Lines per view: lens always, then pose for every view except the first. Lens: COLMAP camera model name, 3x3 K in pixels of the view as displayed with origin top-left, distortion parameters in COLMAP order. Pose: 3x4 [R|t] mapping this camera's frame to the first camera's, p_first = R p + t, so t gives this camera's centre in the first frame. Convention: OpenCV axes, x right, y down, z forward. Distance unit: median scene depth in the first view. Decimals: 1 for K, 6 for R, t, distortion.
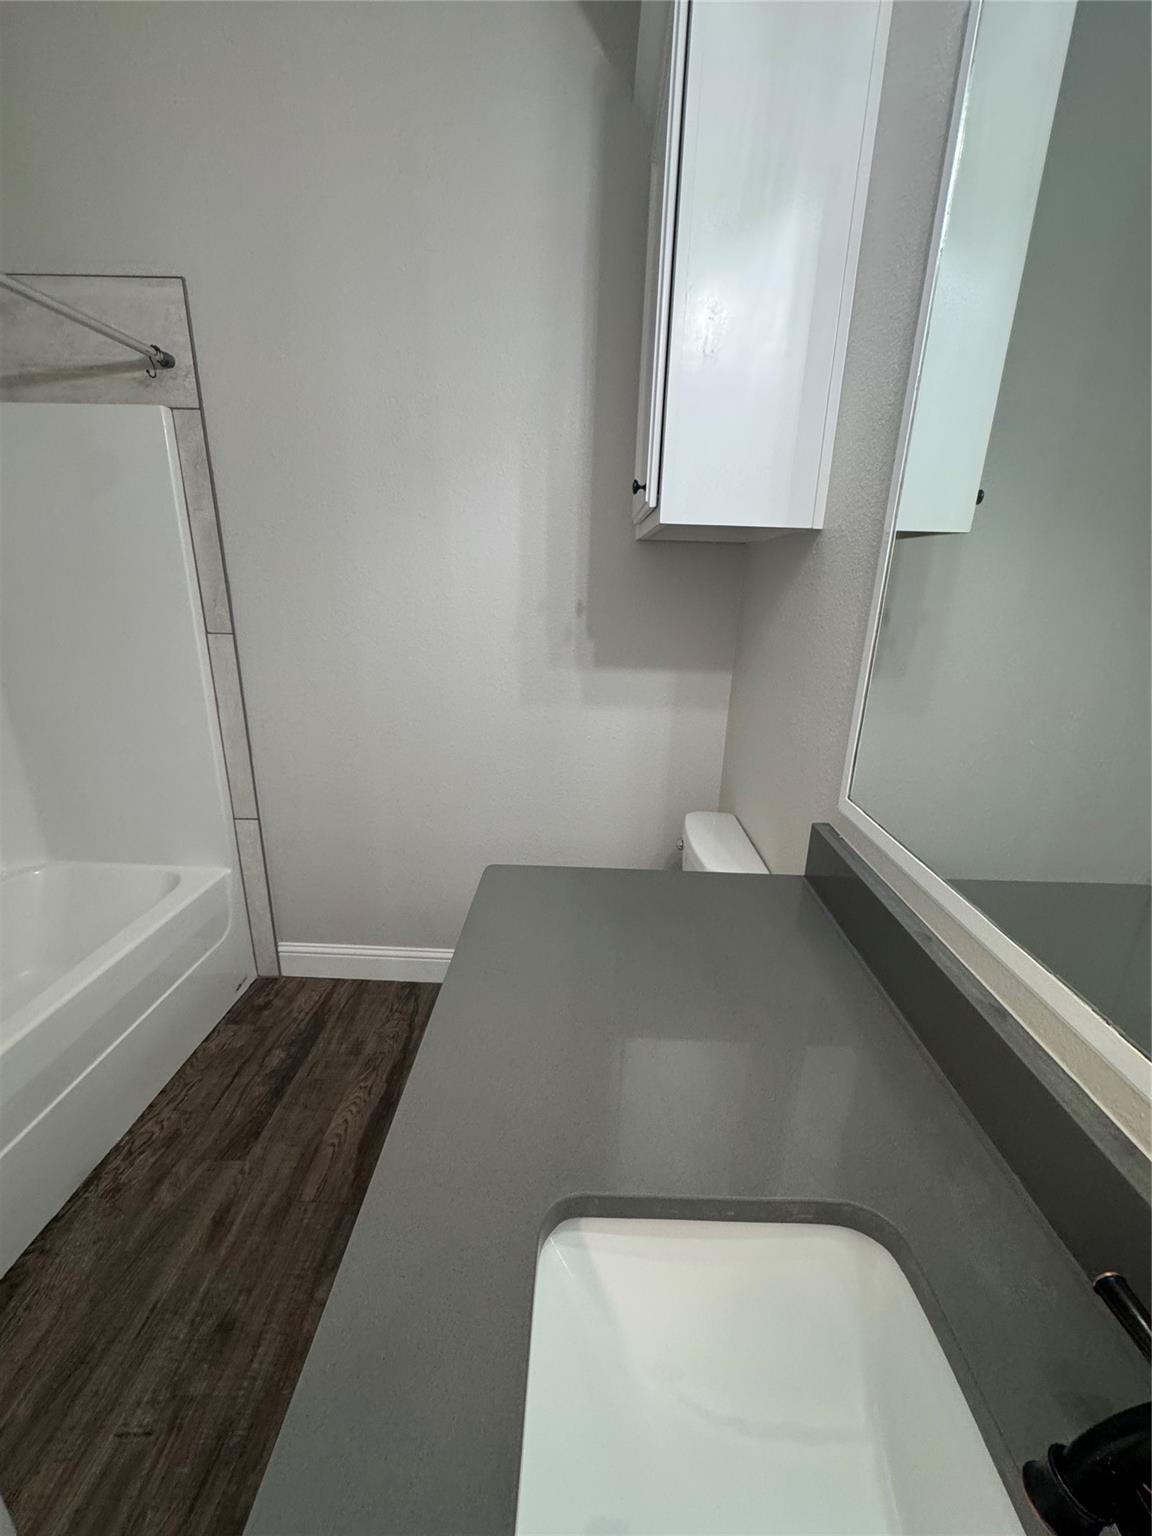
lens RADIAL K [[623.2, 0, 576.0], [0, 623.2, 768.0], [0, 0, 1]] dist [-0.000751, -0.000124]
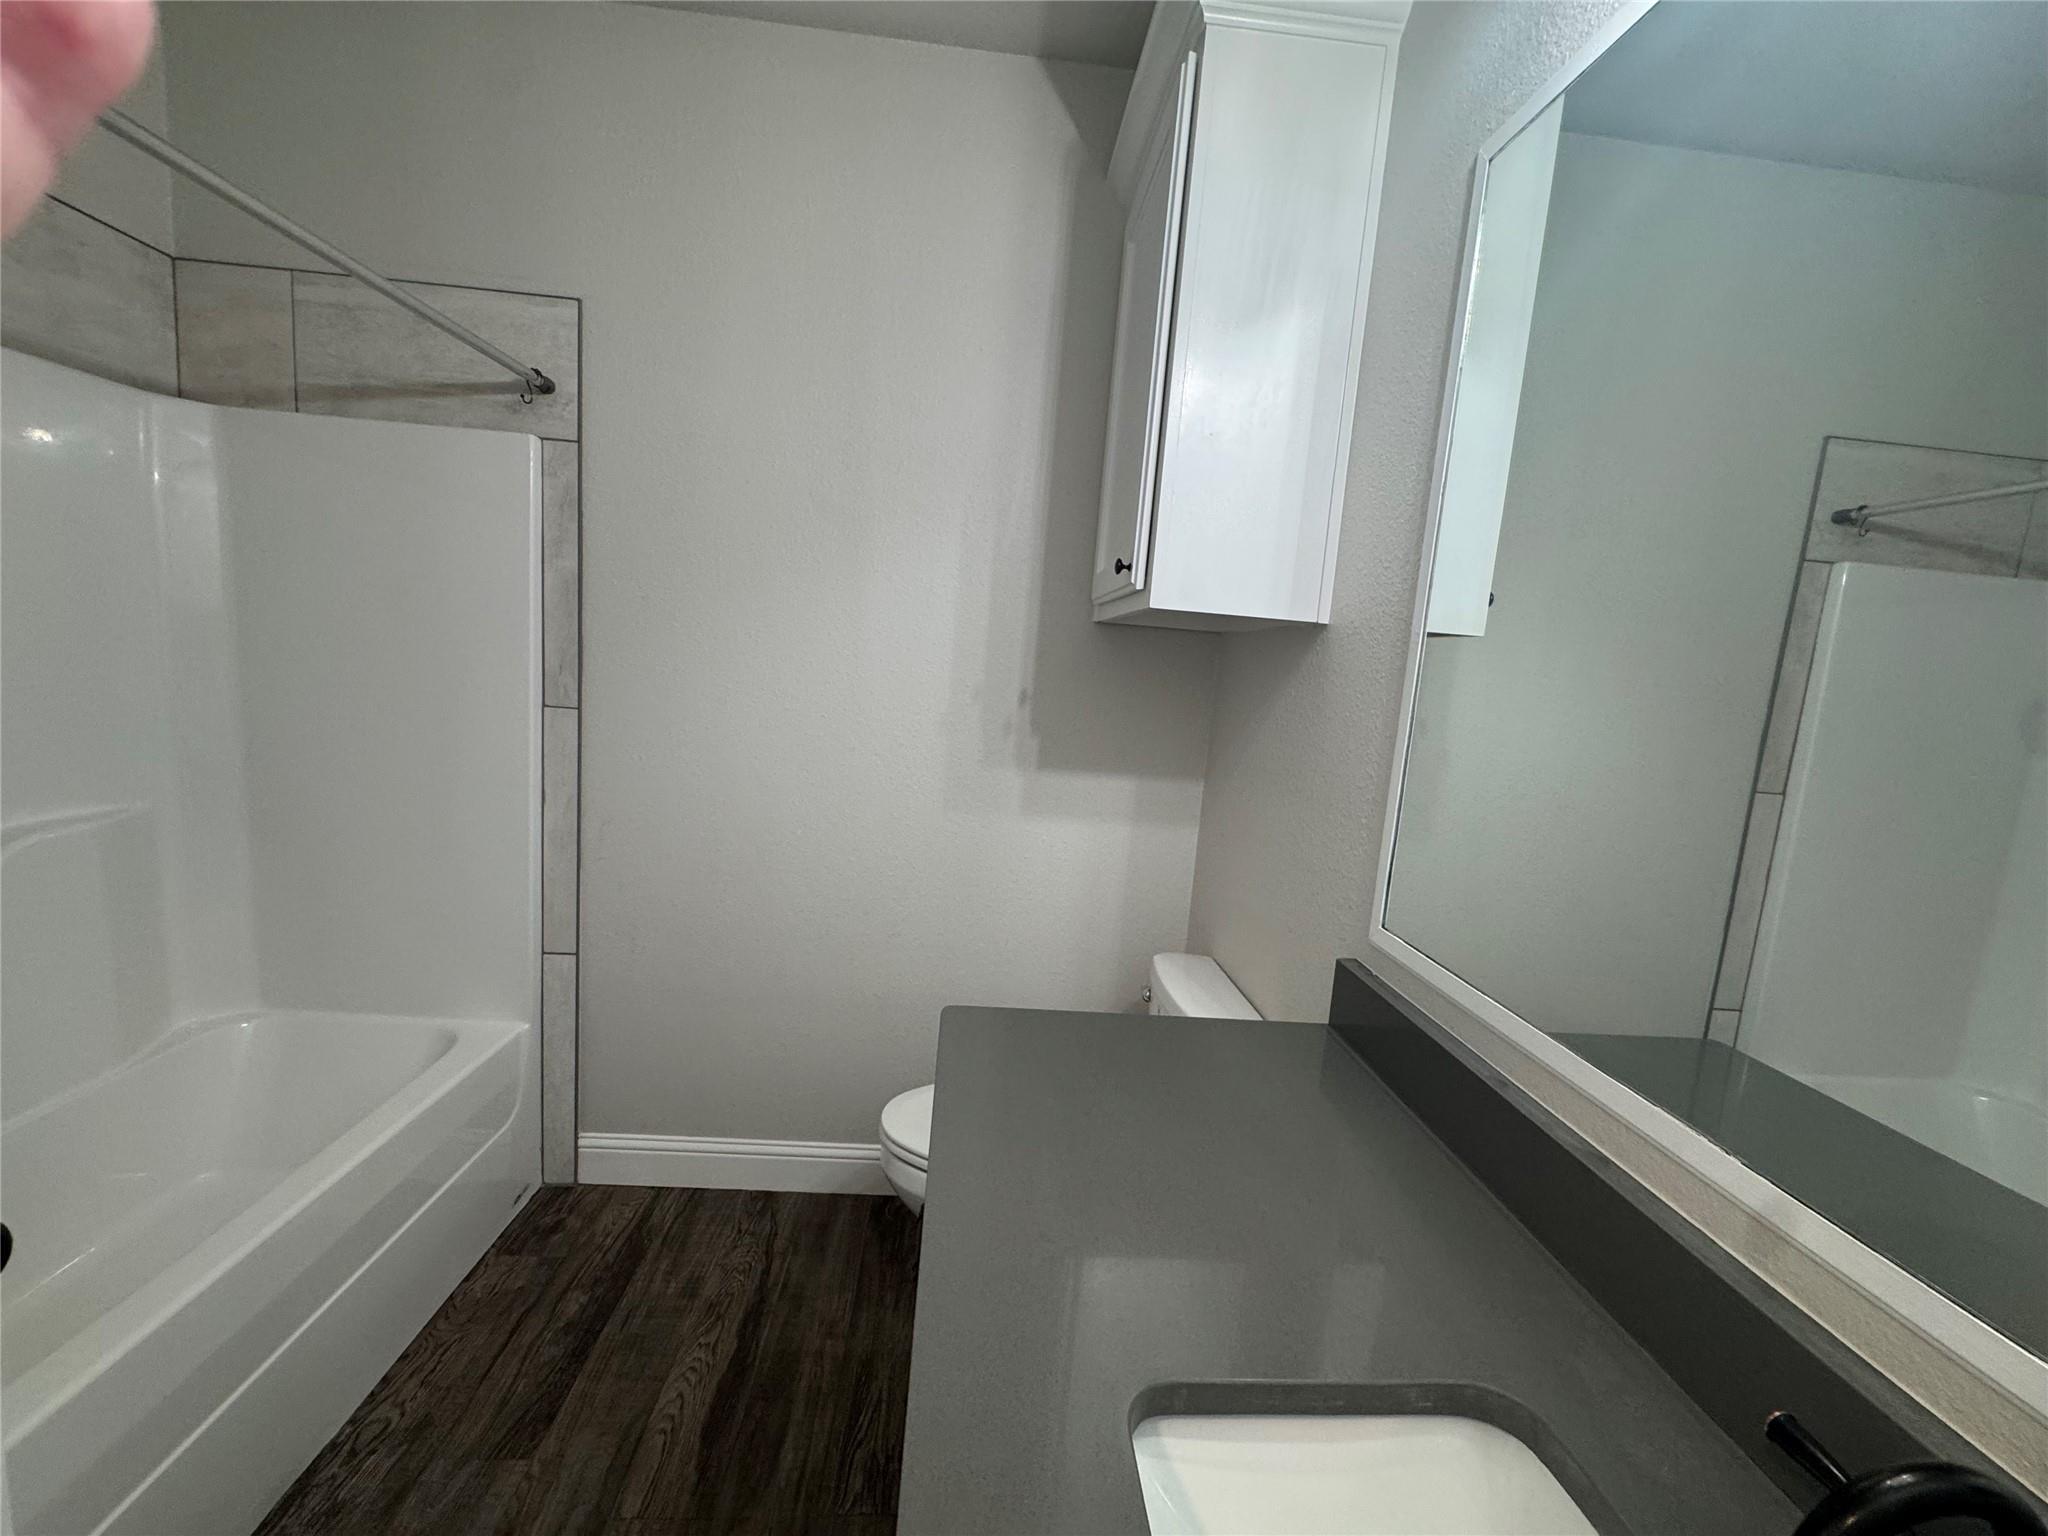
lens RADIAL K [[827.8, 0, 1024.0], [0, 827.8, 768.0], [0, 0, 1]] dist [-0.002255, 0.000045]
pose [[0.994860, 0.039156, 0.093385, -0.102125], [-0.022923, 0.985358, -0.168951, 0.022195], [-0.098633, 0.165942, 0.981191, -0.063671]]
